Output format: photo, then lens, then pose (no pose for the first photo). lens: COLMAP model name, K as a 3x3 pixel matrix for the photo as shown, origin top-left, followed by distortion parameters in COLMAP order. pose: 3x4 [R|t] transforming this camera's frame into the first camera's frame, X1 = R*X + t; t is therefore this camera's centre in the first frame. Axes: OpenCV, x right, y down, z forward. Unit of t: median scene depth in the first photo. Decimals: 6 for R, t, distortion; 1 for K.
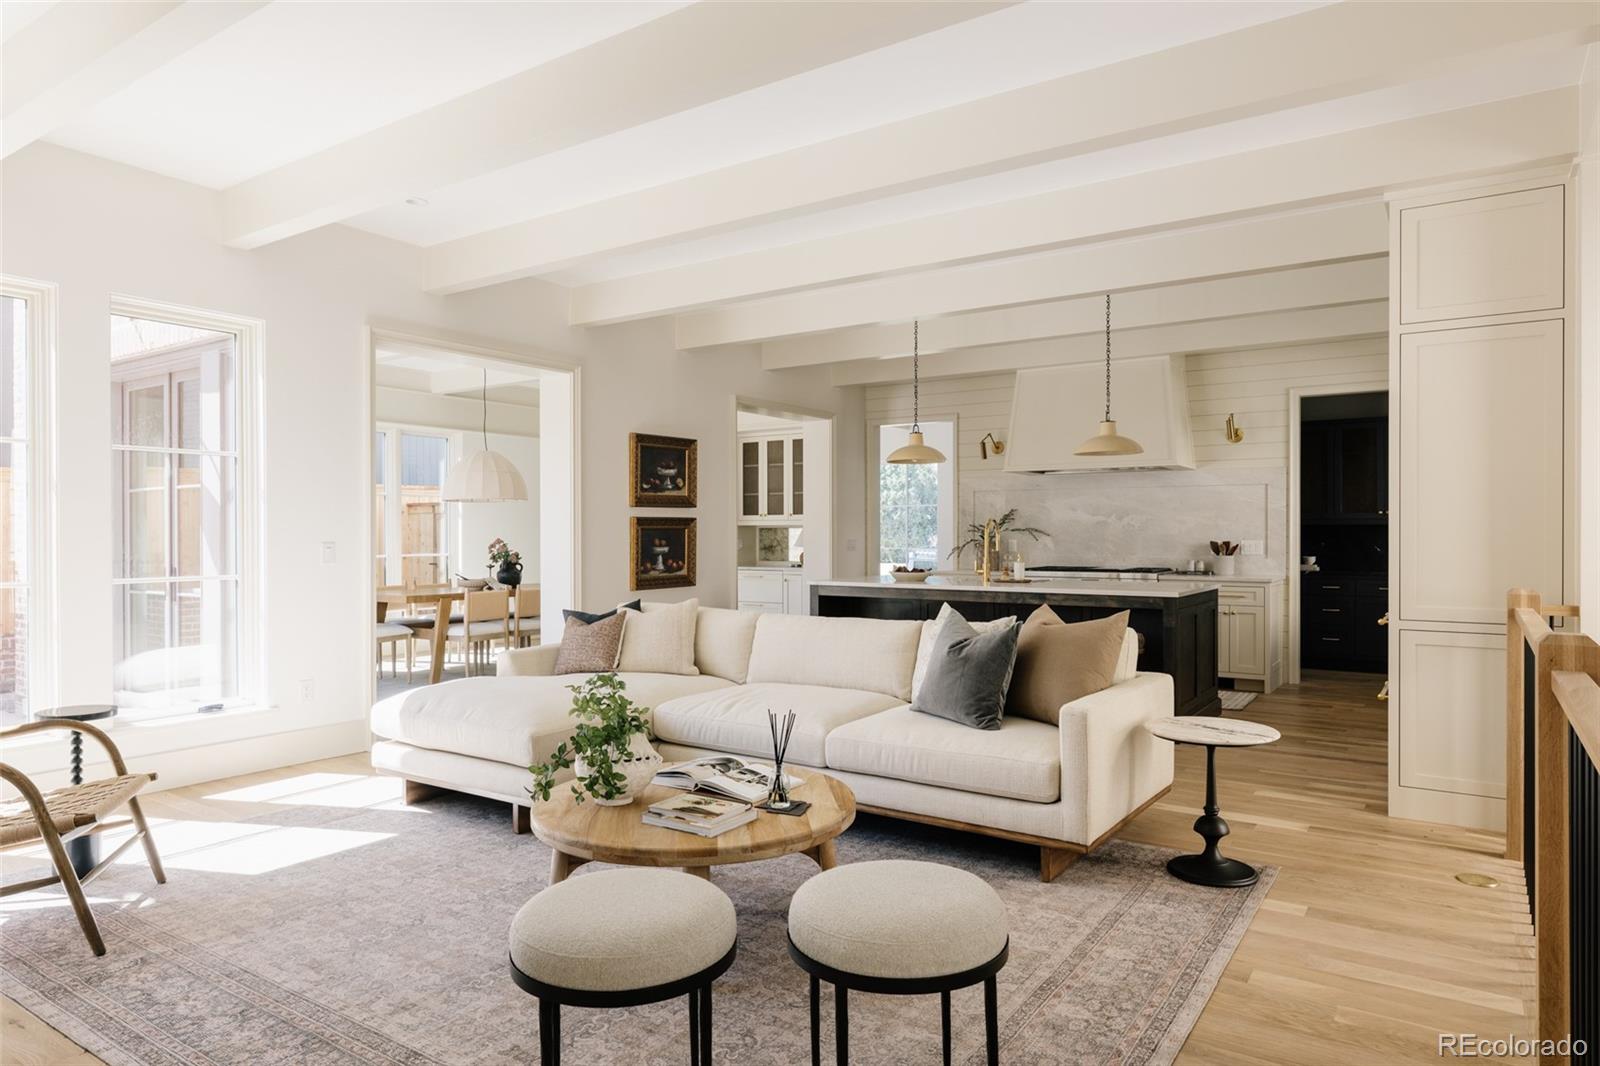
lens RADIAL K [[983.4, 0, 801.3], [0, 983.4, 534.2], [0, 0, 1]] dist [-0.000762, -0.000040]
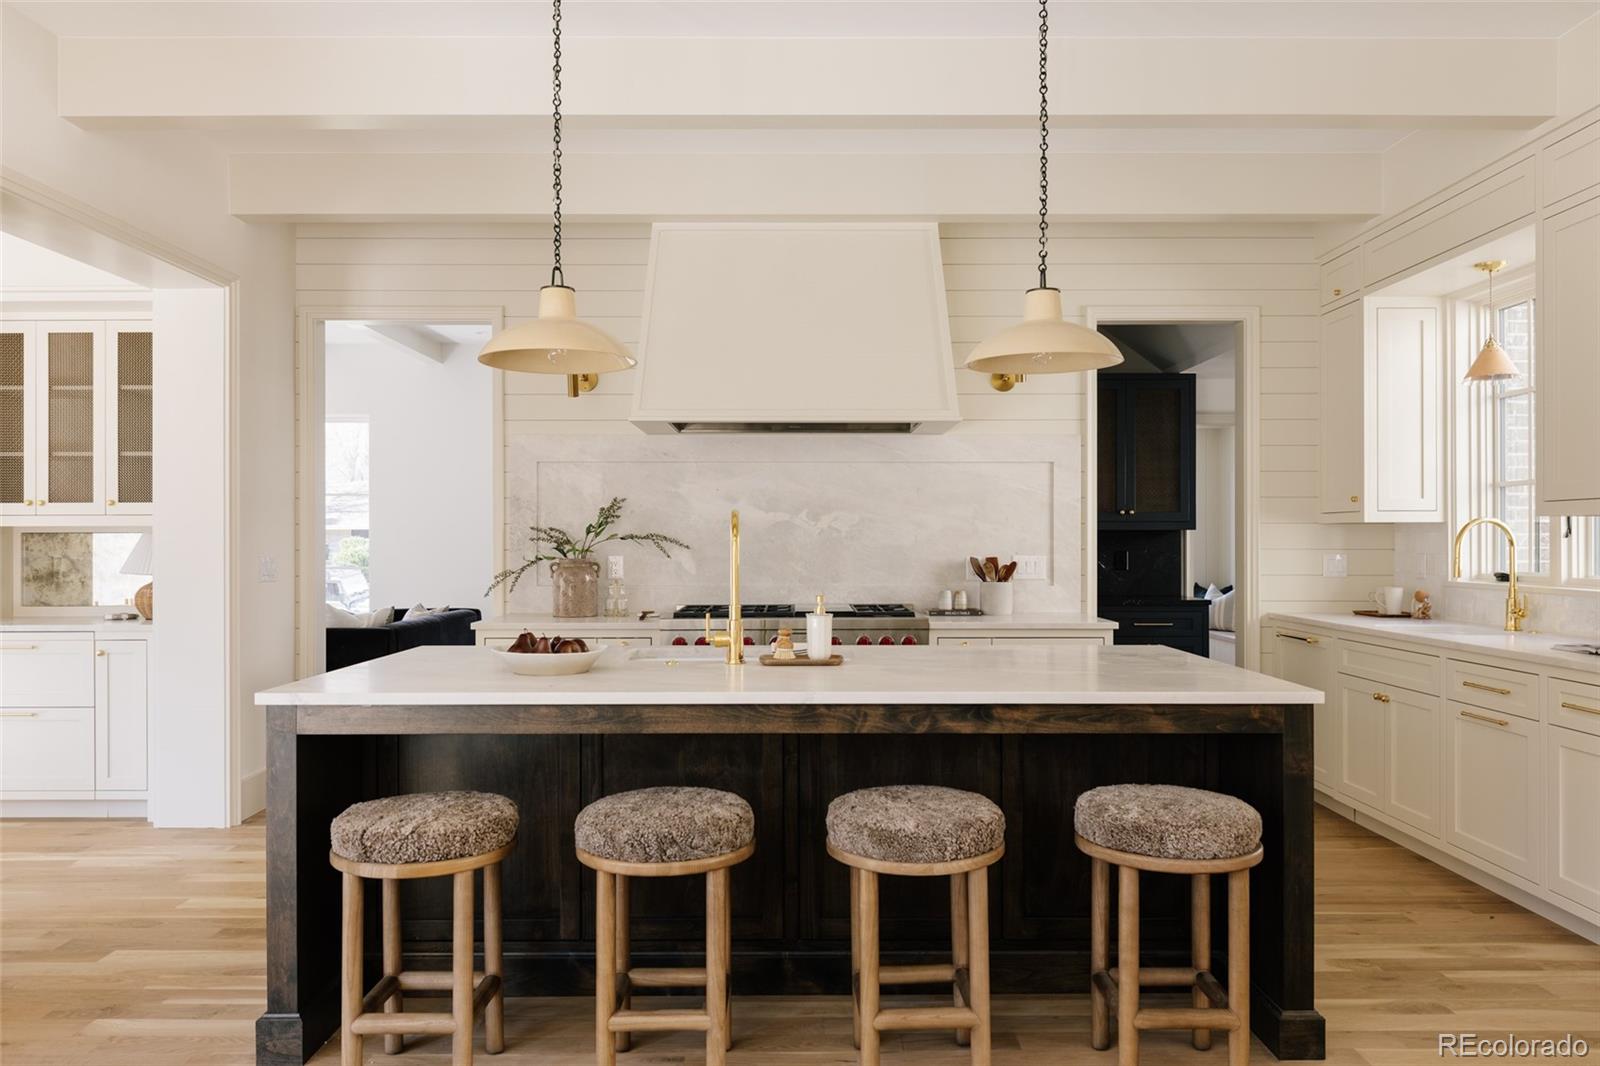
lens RADIAL K [[1144.8, 0, 790.4], [0, 1144.8, 535.8], [0, 0, 1]] dist [-0.003407, -0.008209]
pose [[0.835096, 0.001337, 0.550102, -0.042134], [0.001111, 0.999991, -0.004116, -0.002722], [-0.550103, 0.004048, 0.835087, 0.440252]]
